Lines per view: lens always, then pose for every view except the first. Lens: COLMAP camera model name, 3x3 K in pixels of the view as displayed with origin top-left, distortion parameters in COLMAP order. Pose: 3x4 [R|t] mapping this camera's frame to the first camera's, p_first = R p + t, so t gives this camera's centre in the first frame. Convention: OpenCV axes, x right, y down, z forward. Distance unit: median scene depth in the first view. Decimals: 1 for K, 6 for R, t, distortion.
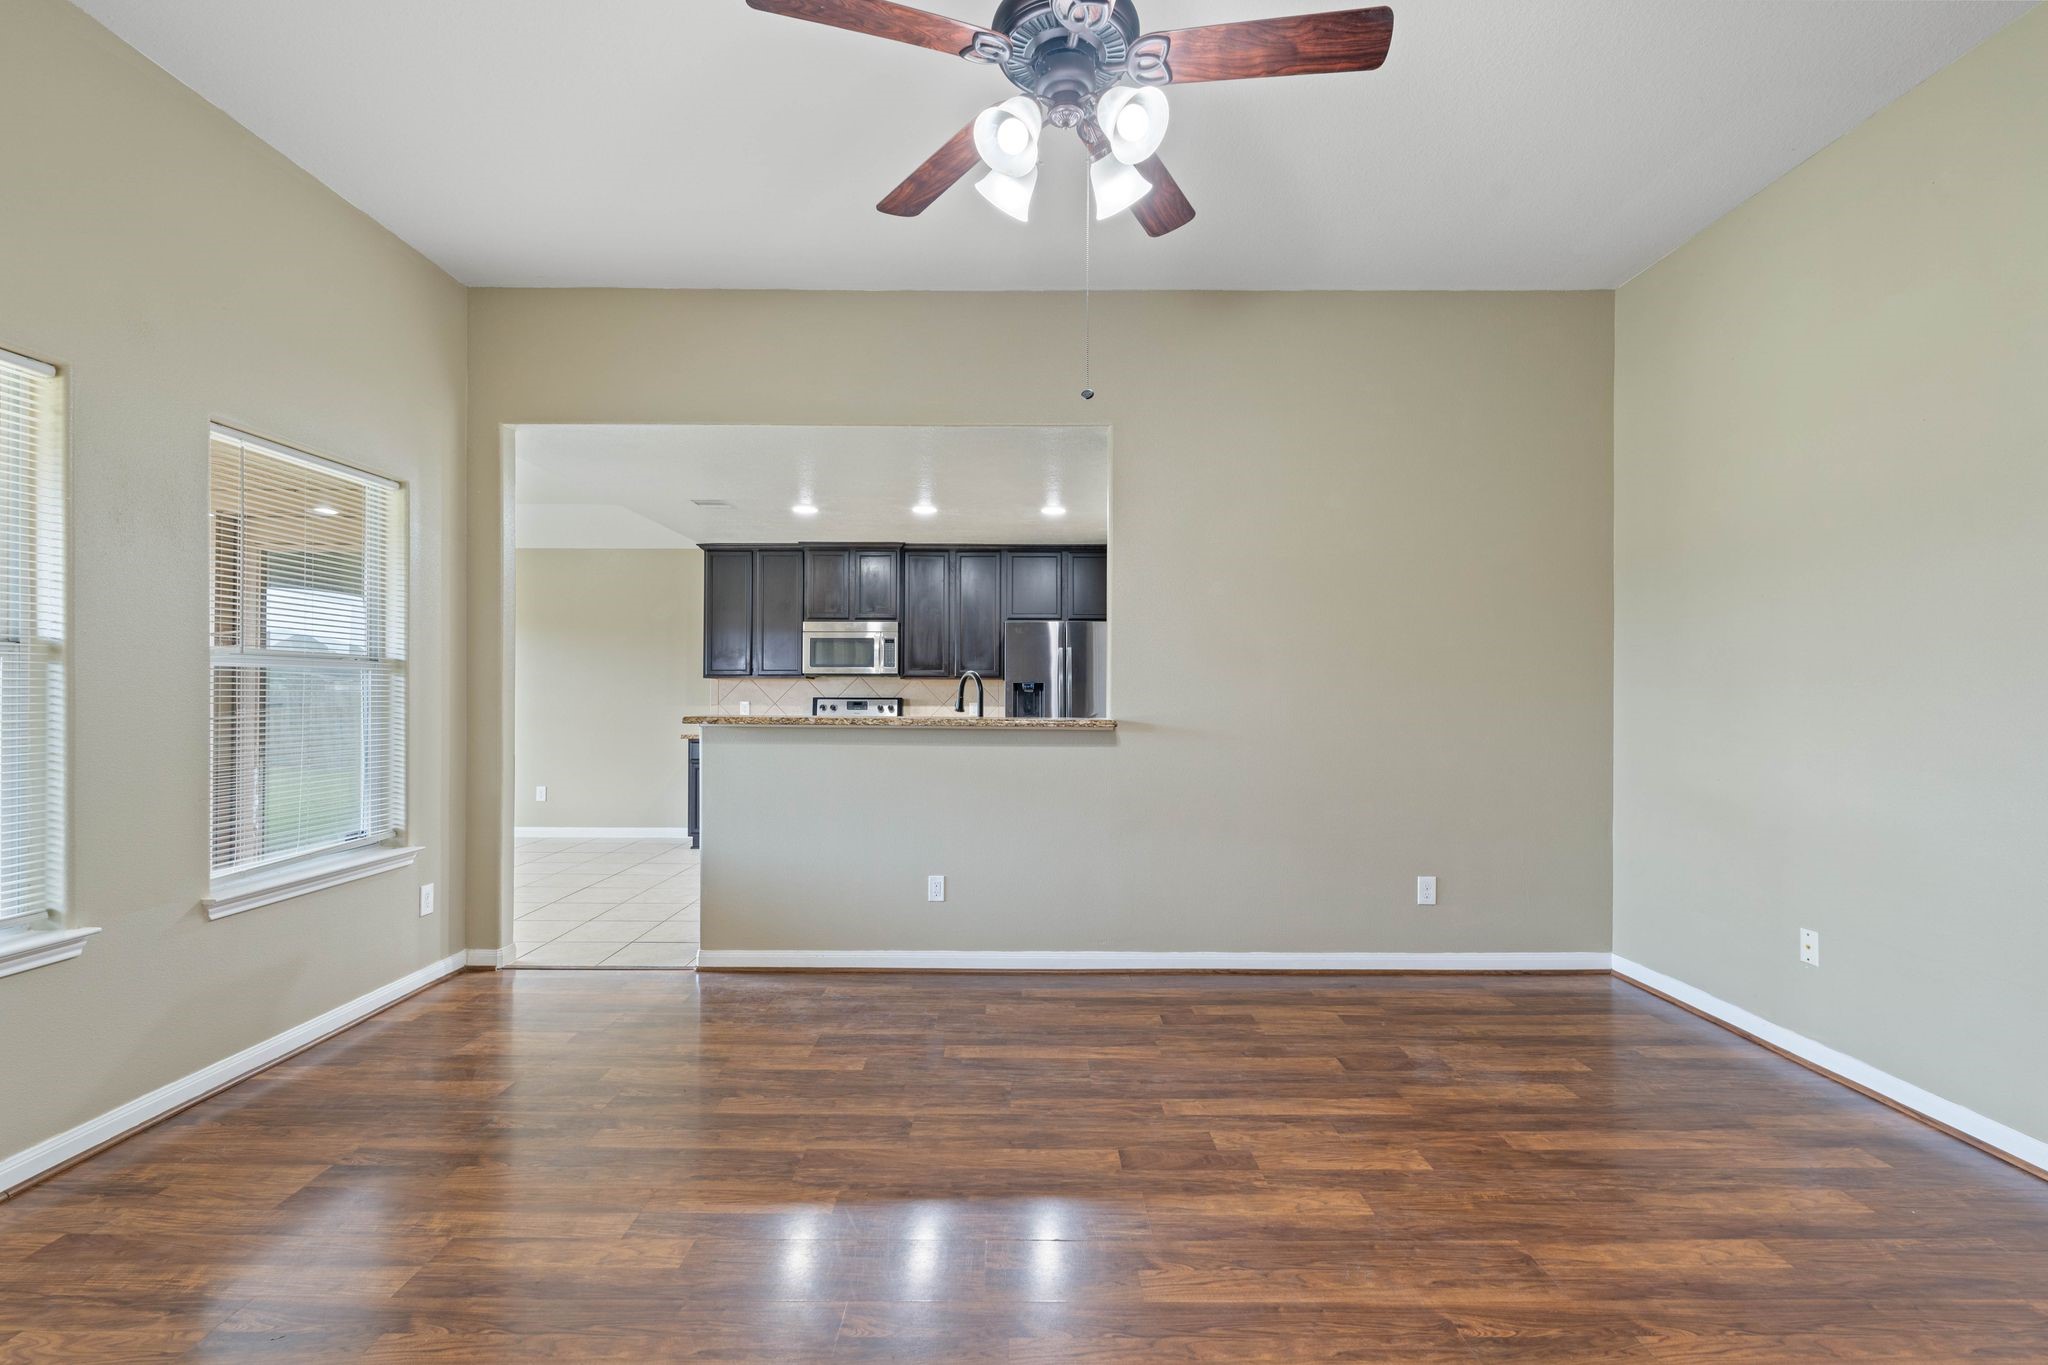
lens RADIAL K [[908.9, 0, 1011.0], [0, 908.9, 693.4], [0, 0, 1]] dist [-0.002034, 0.001370]
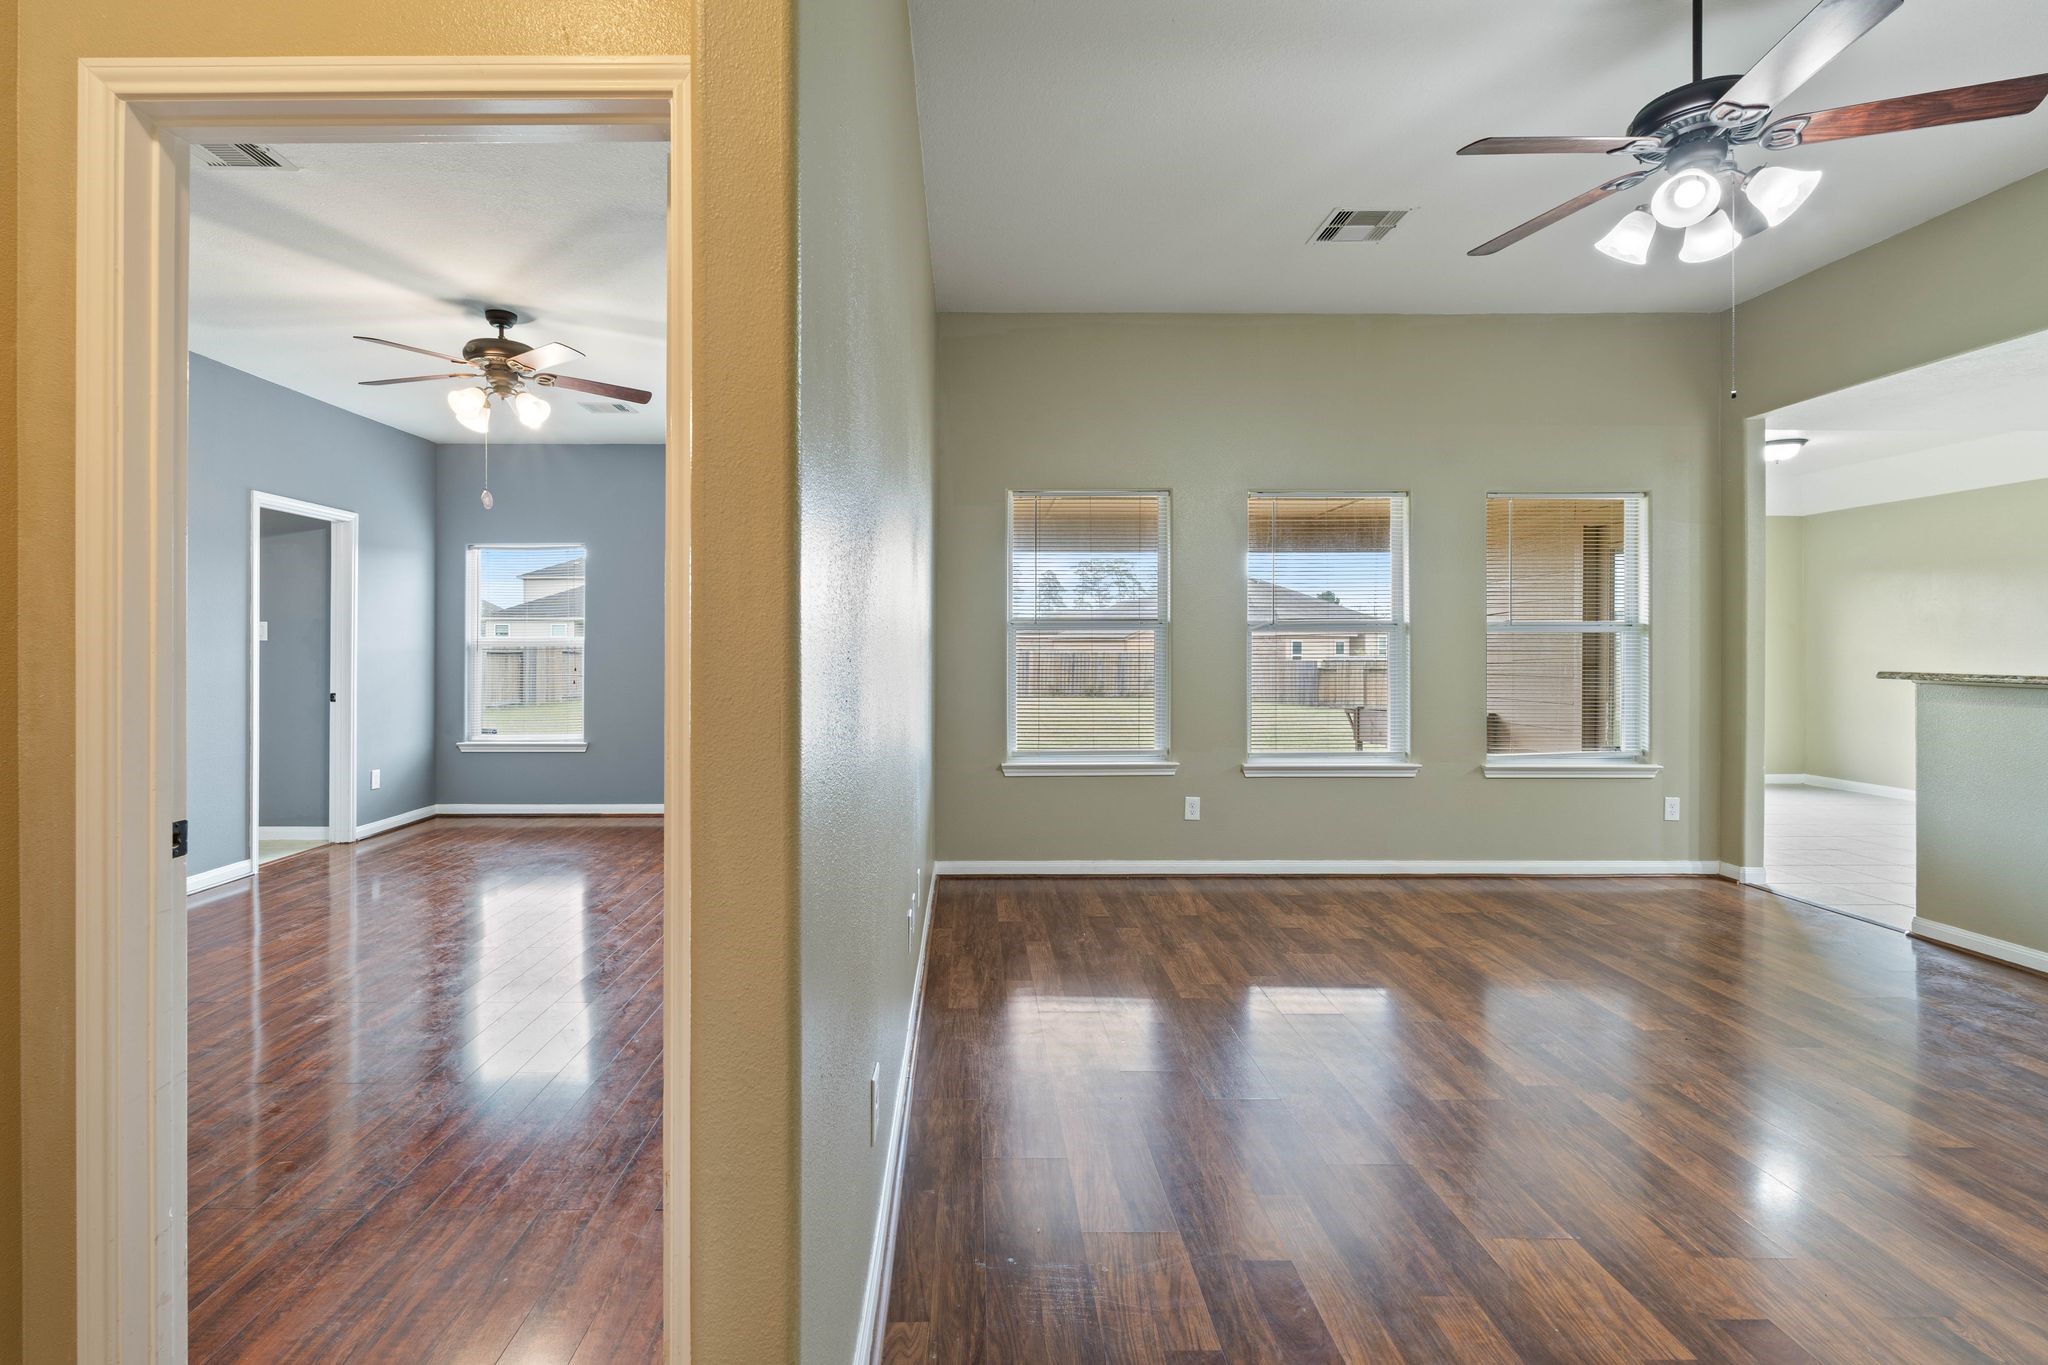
lens RADIAL K [[960.6, 0, 994.7], [0, 960.6, 660.8], [0, 0, 1]] dist [-0.006796, 0.000171]
pose [[0.008202, 0.010375, -0.999913, 0.768531], [0.000152, 0.999946, 0.010376, 0.001940], [0.999966, -0.000237, 0.008200, 0.024966]]
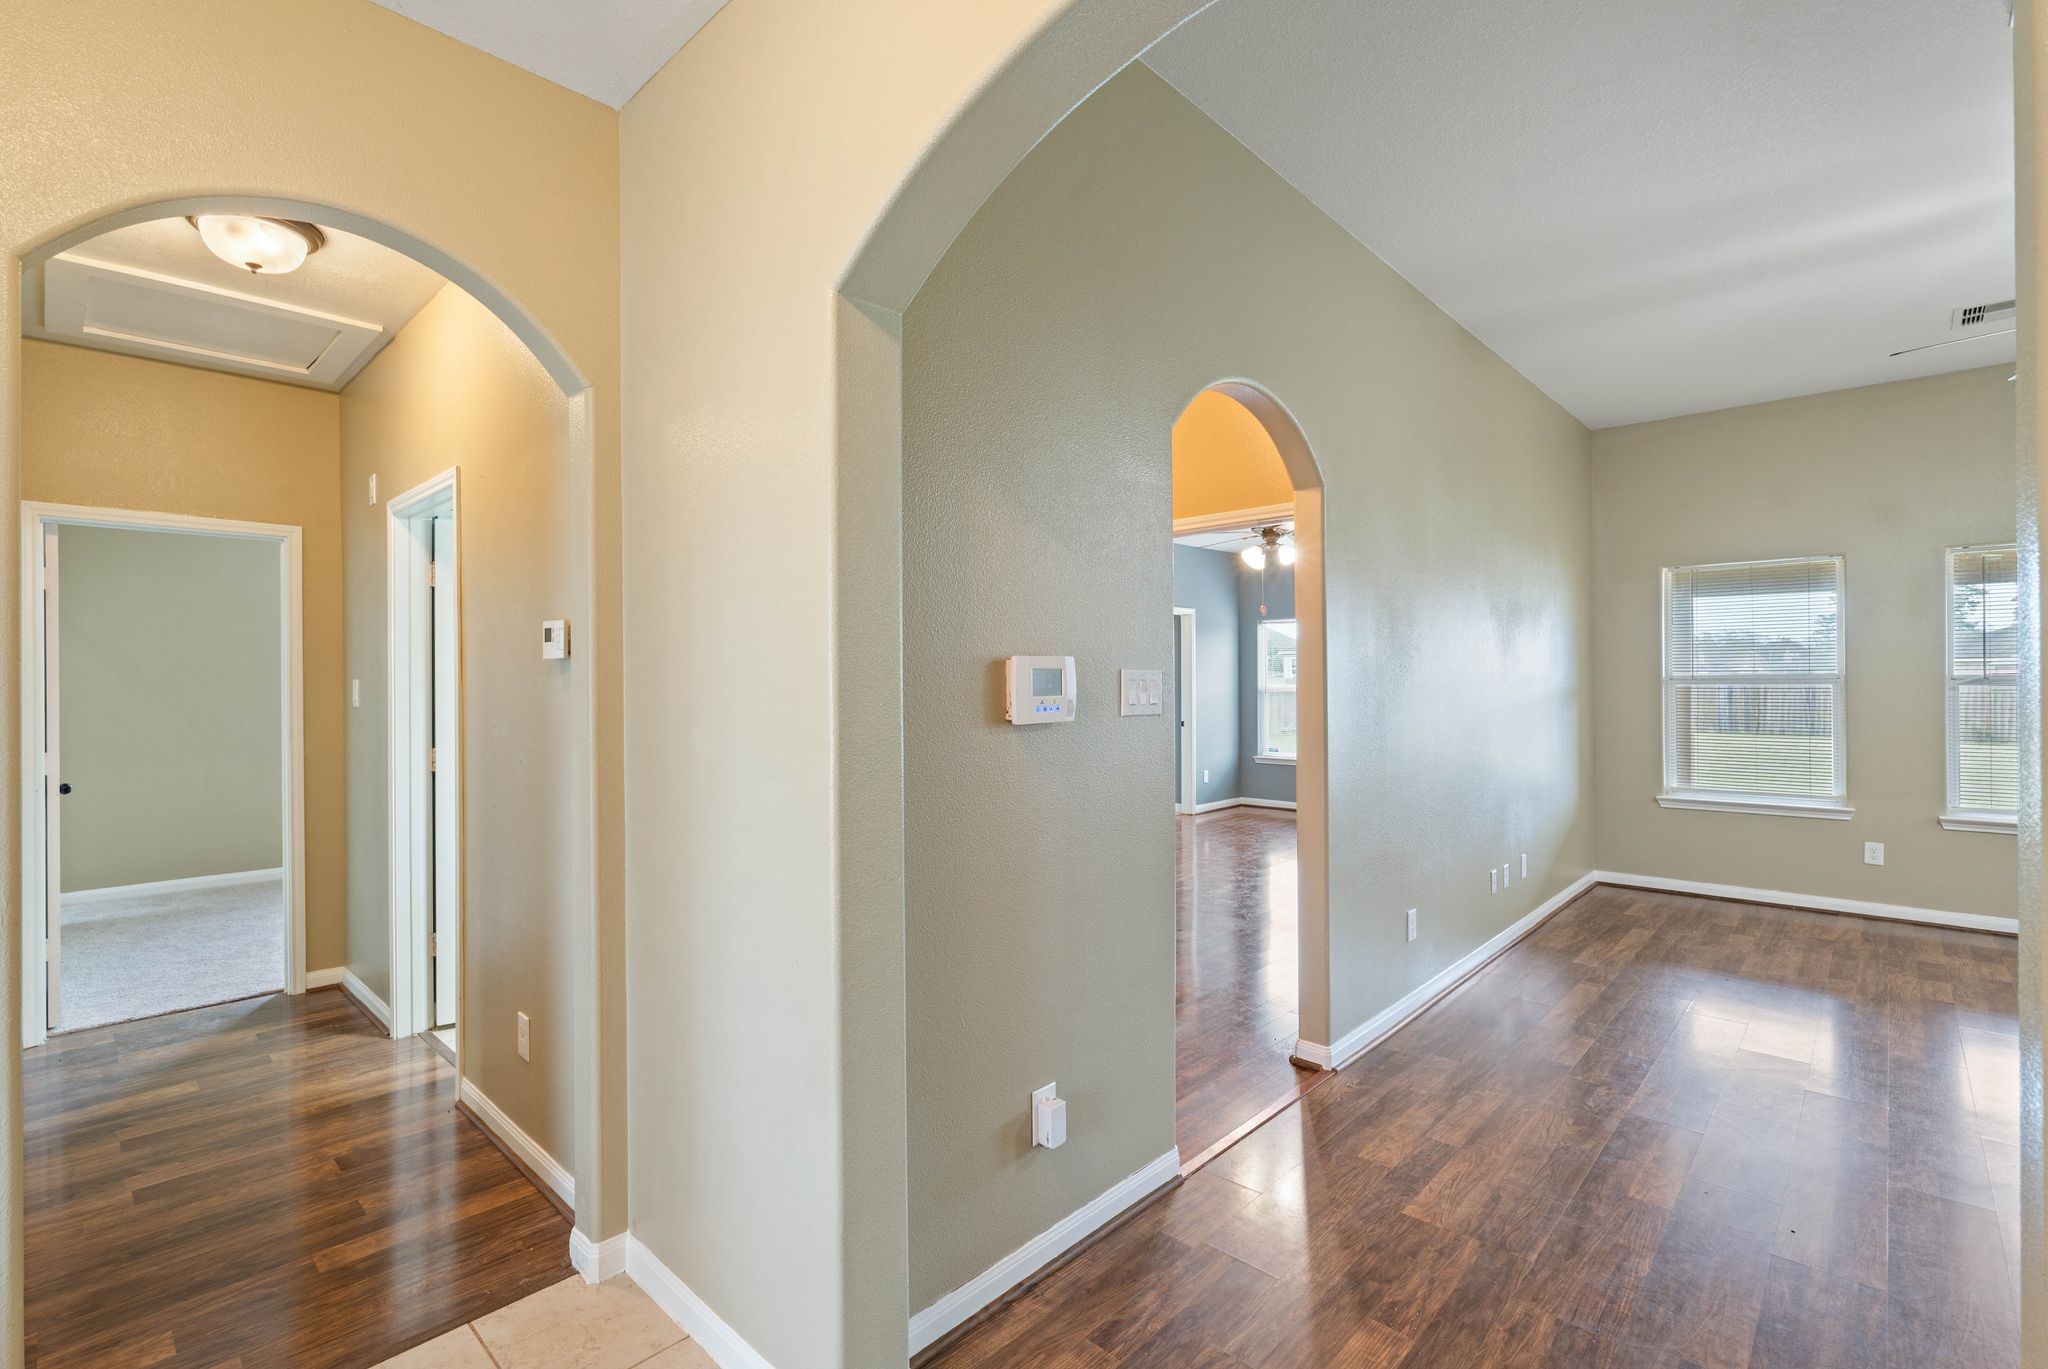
lens RADIAL K [[908.9, 0, 1023.2], [0, 908.9, 684.8], [0, 0, 1]] dist [-0.002034, 0.001370]
pose [[-0.688253, 0.018694, -0.725230, 1.302284], [0.017414, 0.999806, 0.009246, -0.065932], [0.725262, -0.006266, -0.688445, 0.350810]]
